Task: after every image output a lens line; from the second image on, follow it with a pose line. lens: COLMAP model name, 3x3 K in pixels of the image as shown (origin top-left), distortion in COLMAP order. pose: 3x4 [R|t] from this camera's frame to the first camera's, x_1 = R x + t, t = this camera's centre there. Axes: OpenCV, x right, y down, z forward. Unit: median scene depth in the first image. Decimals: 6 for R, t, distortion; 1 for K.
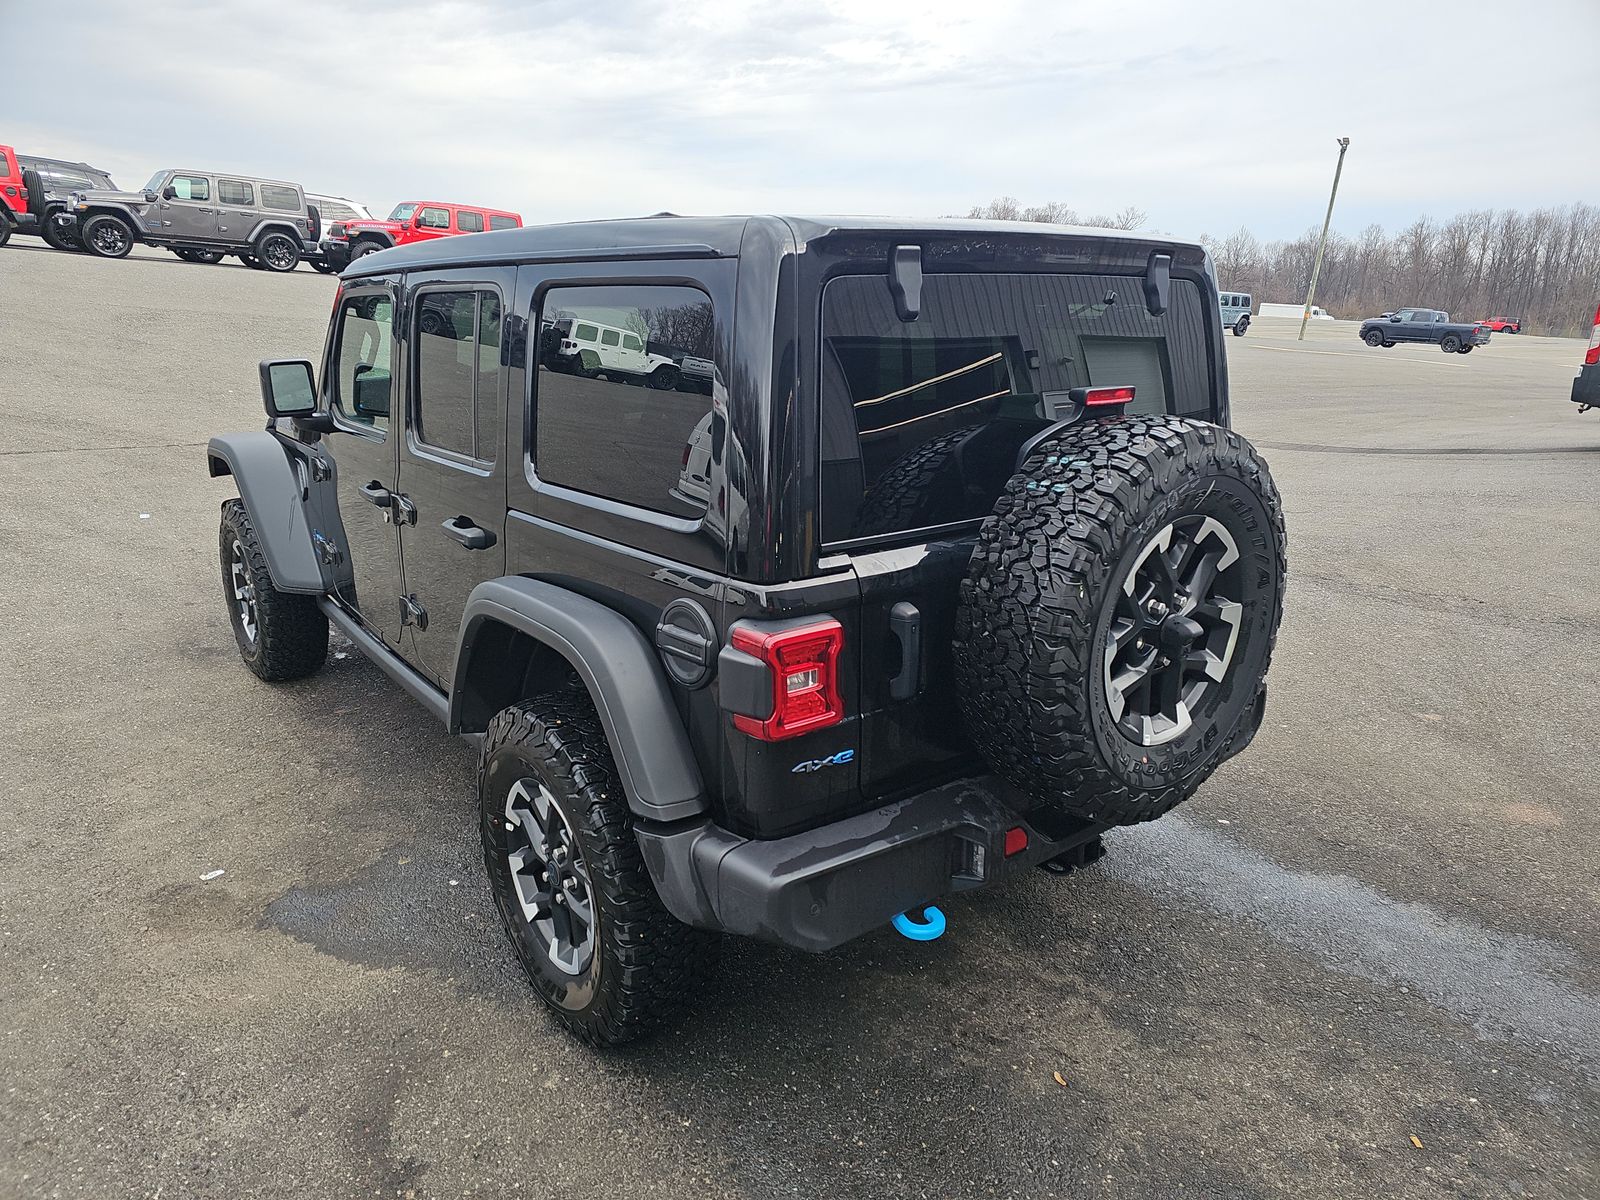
lens RADIAL K [[1068.1, 0, 793.9], [0, 1068.1, 596.1], [0, 0, 1]] dist [0.047783, -0.046051]
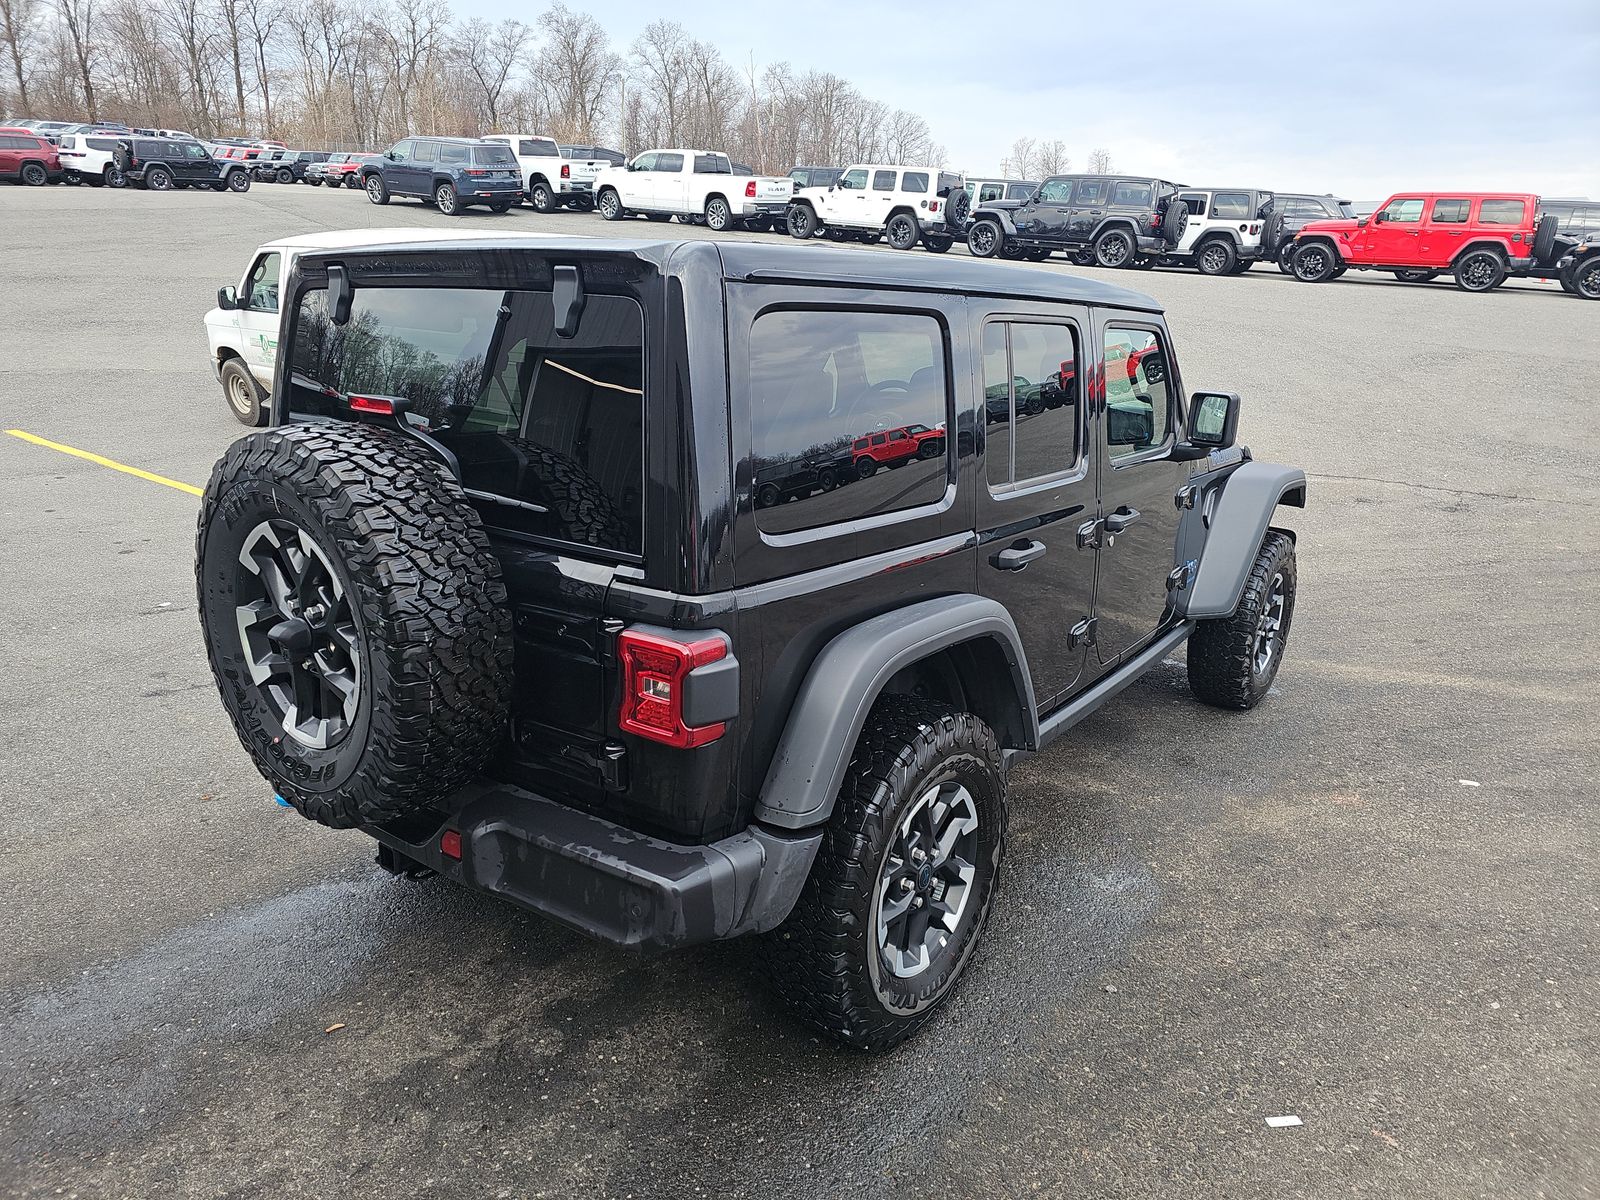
lens RADIAL K [[1067.5, 0, 799.8], [0, 1067.5, 597.3], [0, 0, 1]] dist [0.050977, -0.039534]
pose [[0.220061, 0.245538, -0.944079, 1.329117], [-0.282518, 0.942368, 0.179239, -0.298433], [0.933679, 0.227276, 0.276747, 1.087640]]
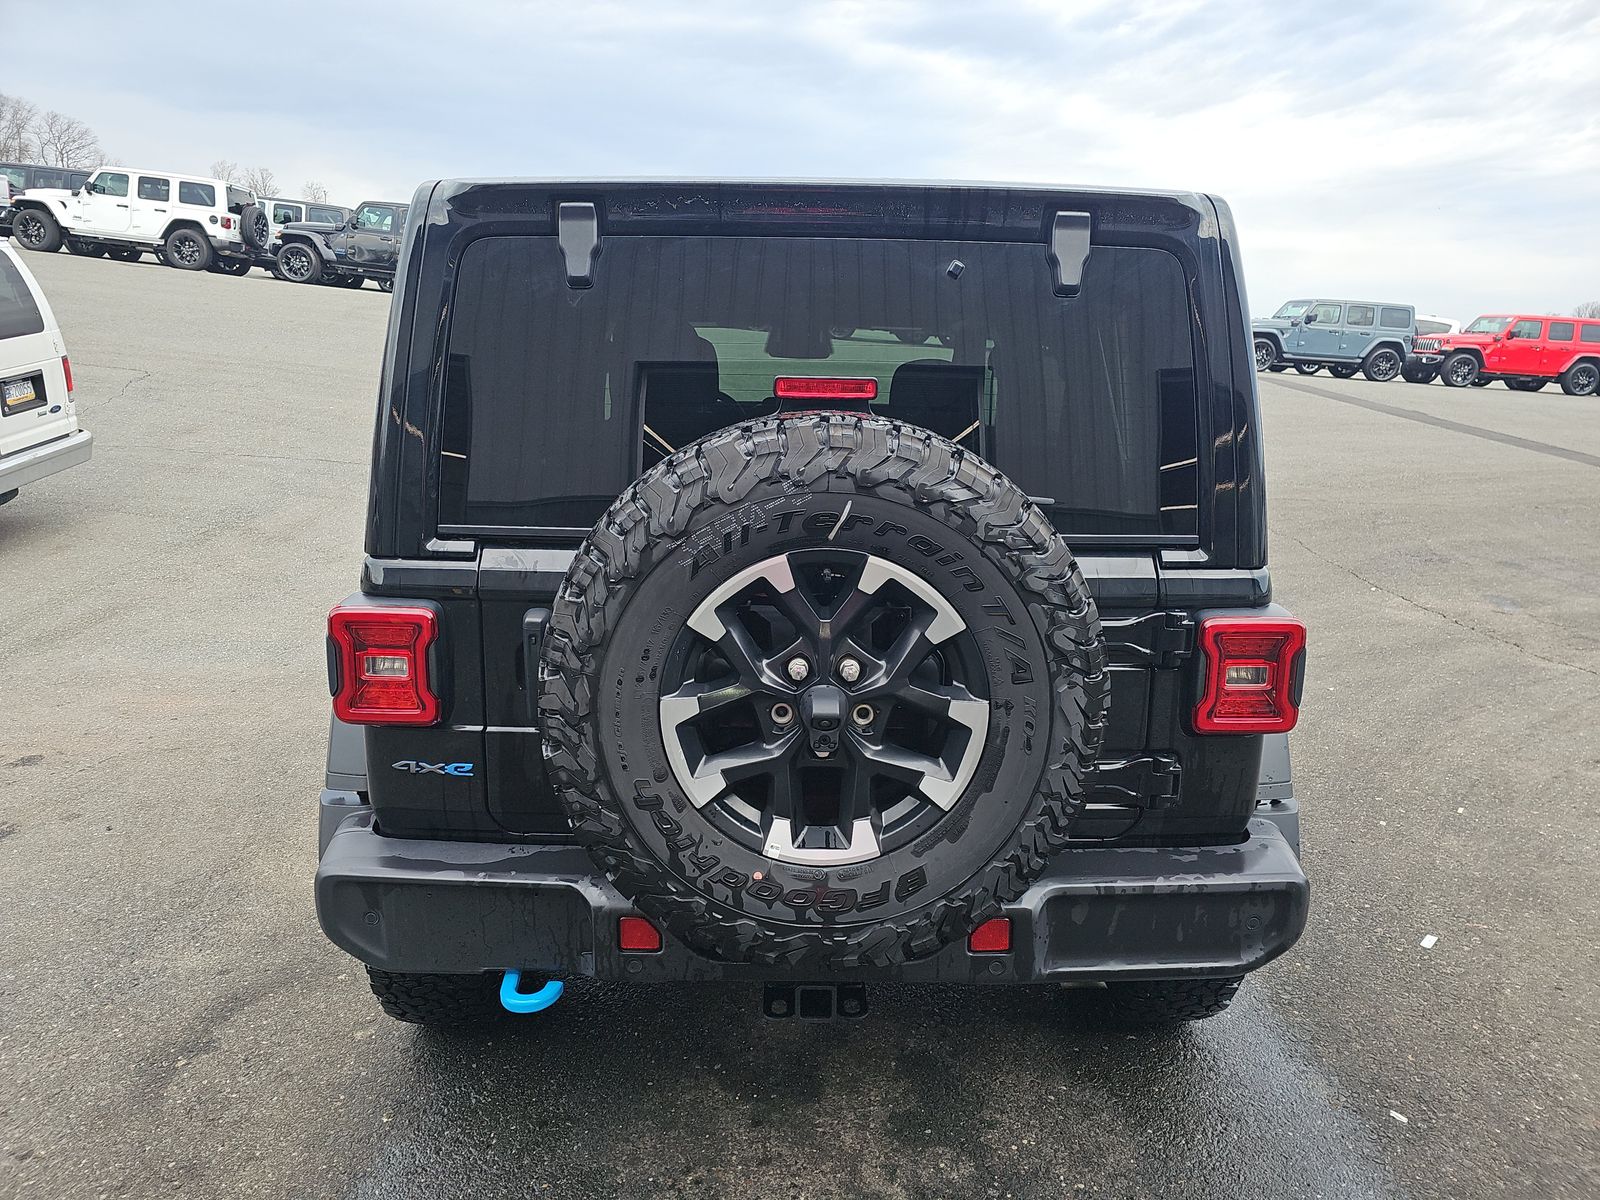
lens RADIAL K [[1068.1, 0, 793.9], [0, 1068.1, 596.1], [0, 0, 1]] dist [0.047783, -0.046051]
pose [[0.782869, 0.133880, -0.607612, 0.718208], [-0.179644, 0.983621, -0.014731, -0.026020], [0.595688, 0.120686, 0.794098, 0.391519]]
